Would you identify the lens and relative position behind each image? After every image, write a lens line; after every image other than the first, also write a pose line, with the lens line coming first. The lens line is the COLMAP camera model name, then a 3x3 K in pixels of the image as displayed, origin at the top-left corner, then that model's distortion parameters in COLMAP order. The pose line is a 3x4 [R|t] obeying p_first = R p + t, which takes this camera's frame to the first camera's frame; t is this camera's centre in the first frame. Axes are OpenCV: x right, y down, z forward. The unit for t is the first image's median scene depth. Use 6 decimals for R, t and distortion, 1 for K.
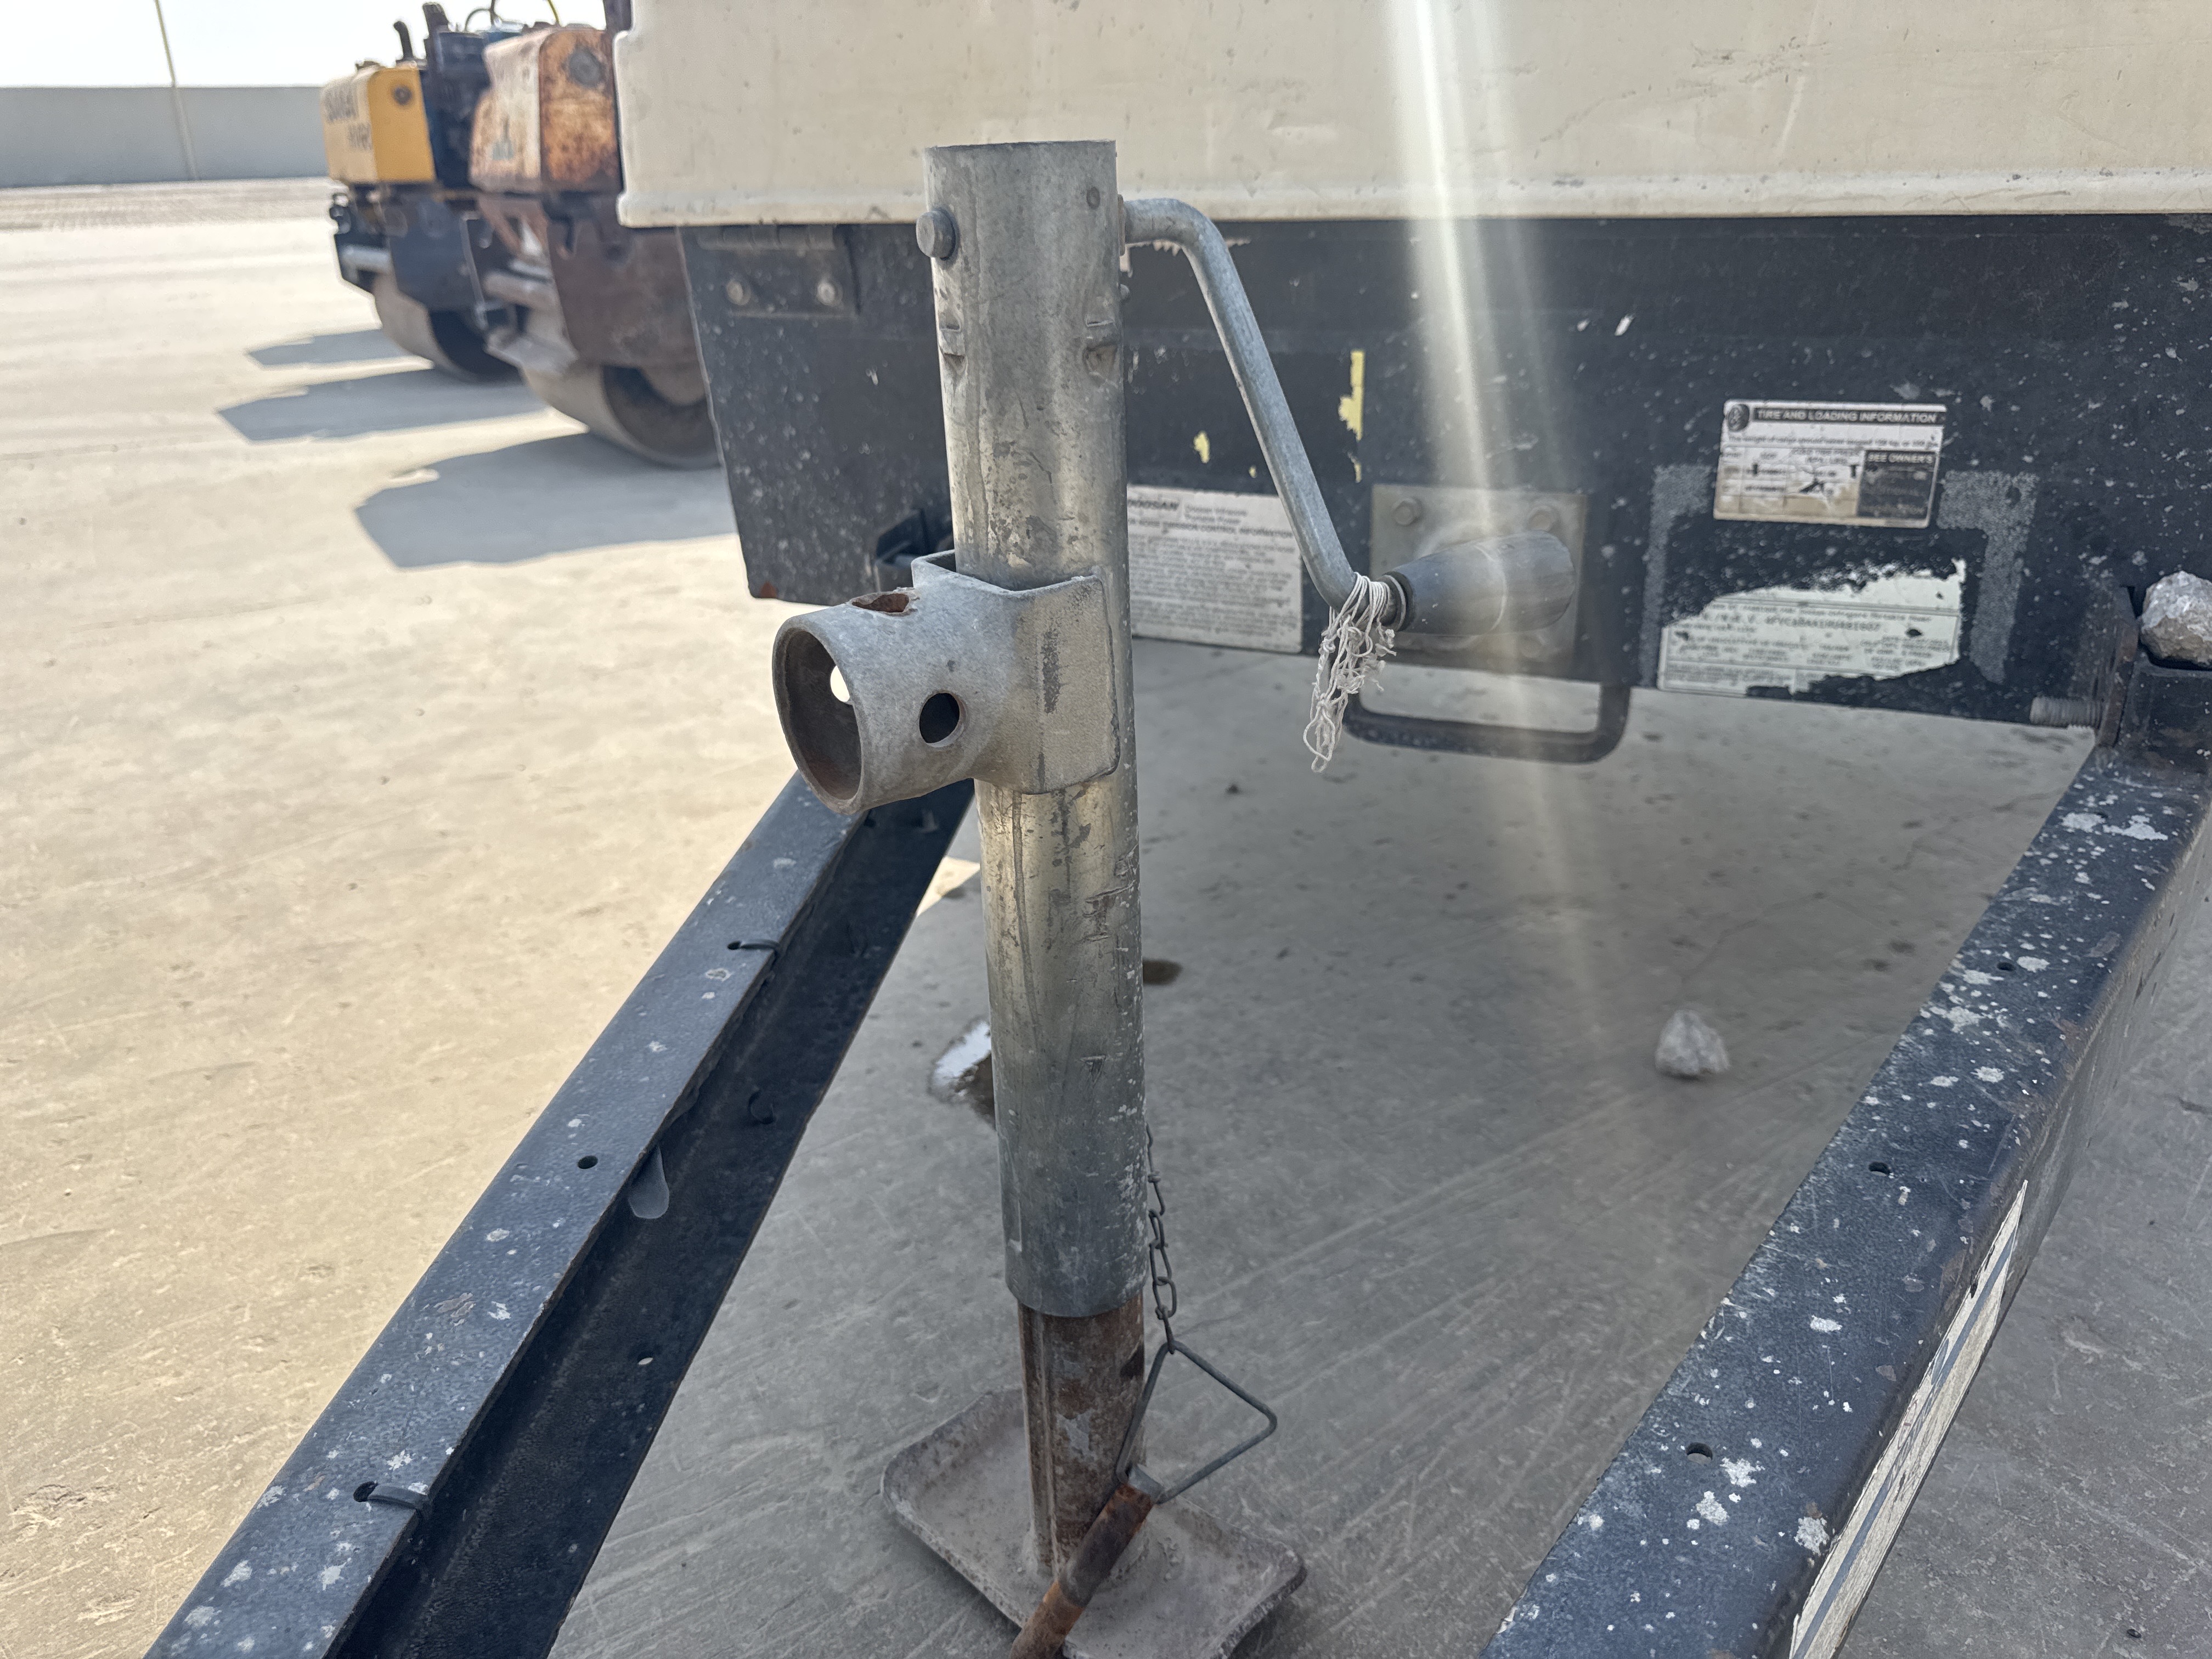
lens RADIAL K [[1611.9, 0, 1120.5], [0, 1611.9, 833.1], [0, 0, 1]] dist [0.011478, -0.041049]
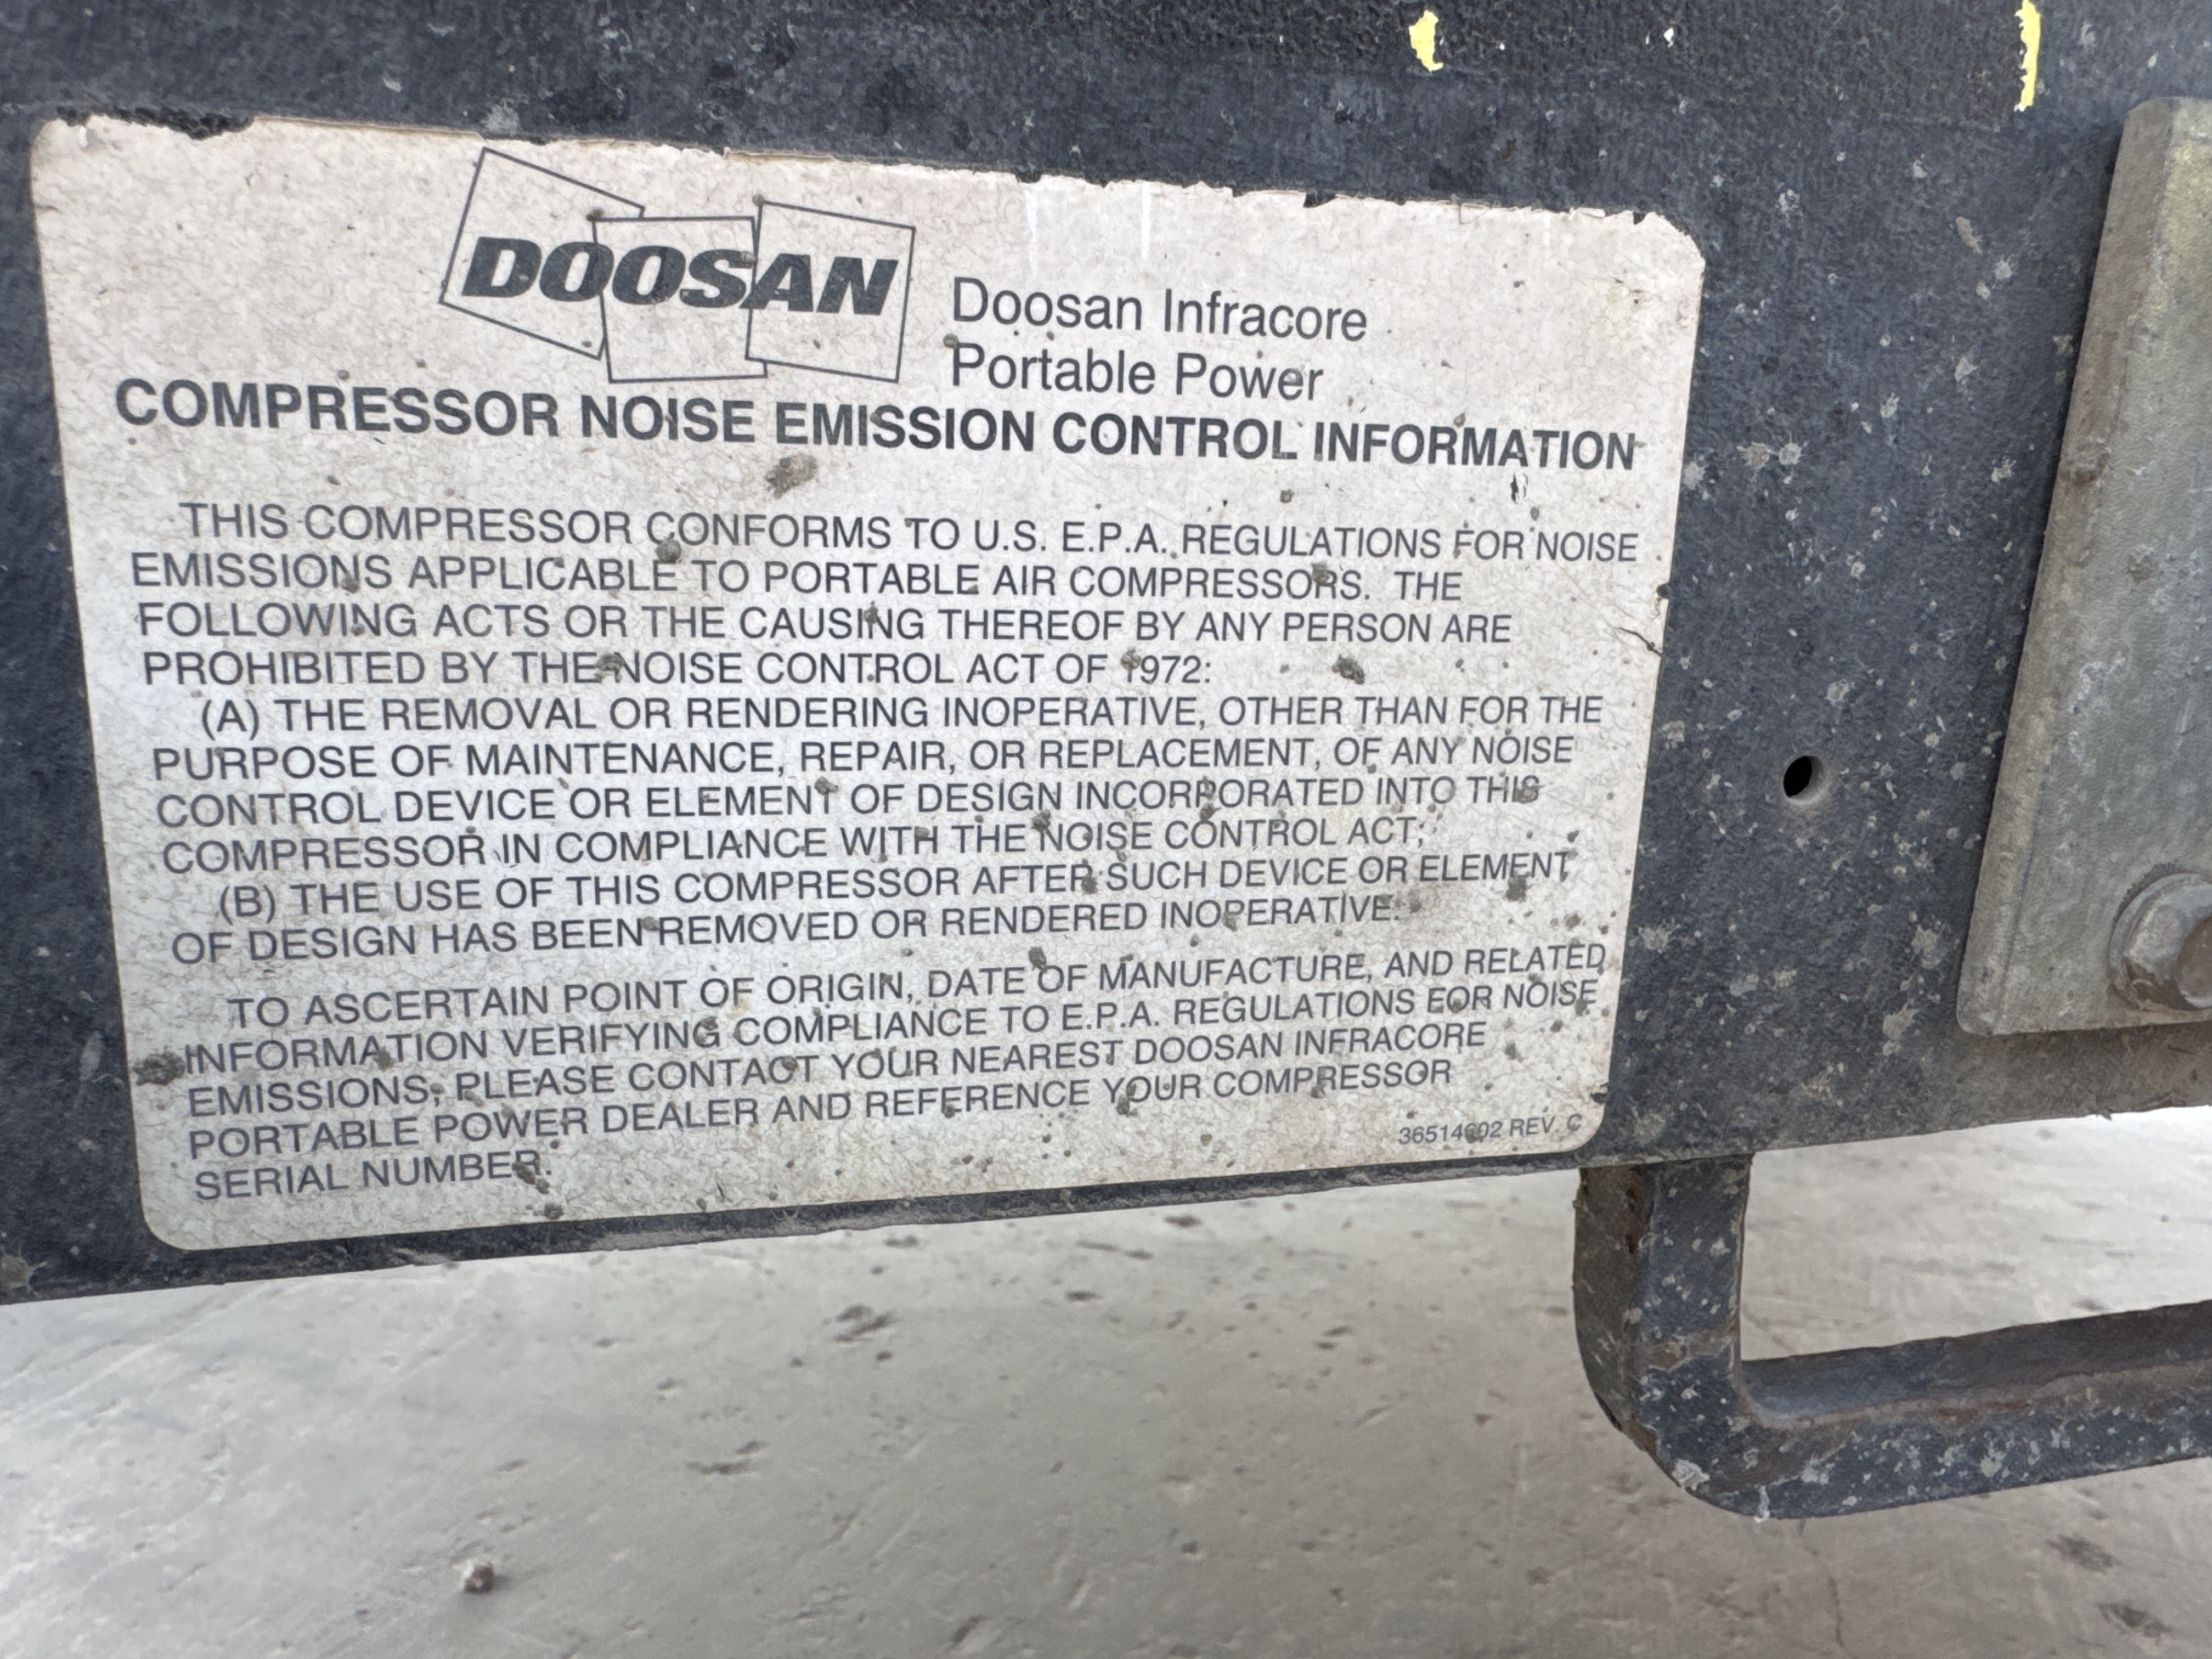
lens RADIAL K [[1611.9, 0, 1107.1], [0, 1611.9, 838.3], [0, 0, 1]] dist [0.011478, -0.041049]
pose [[0.806056, -0.051827, 0.589566, -0.043108], [0.218504, 0.951842, -0.215066, -0.136960], [-0.550027, 0.302178, 0.778562, 1.020457]]
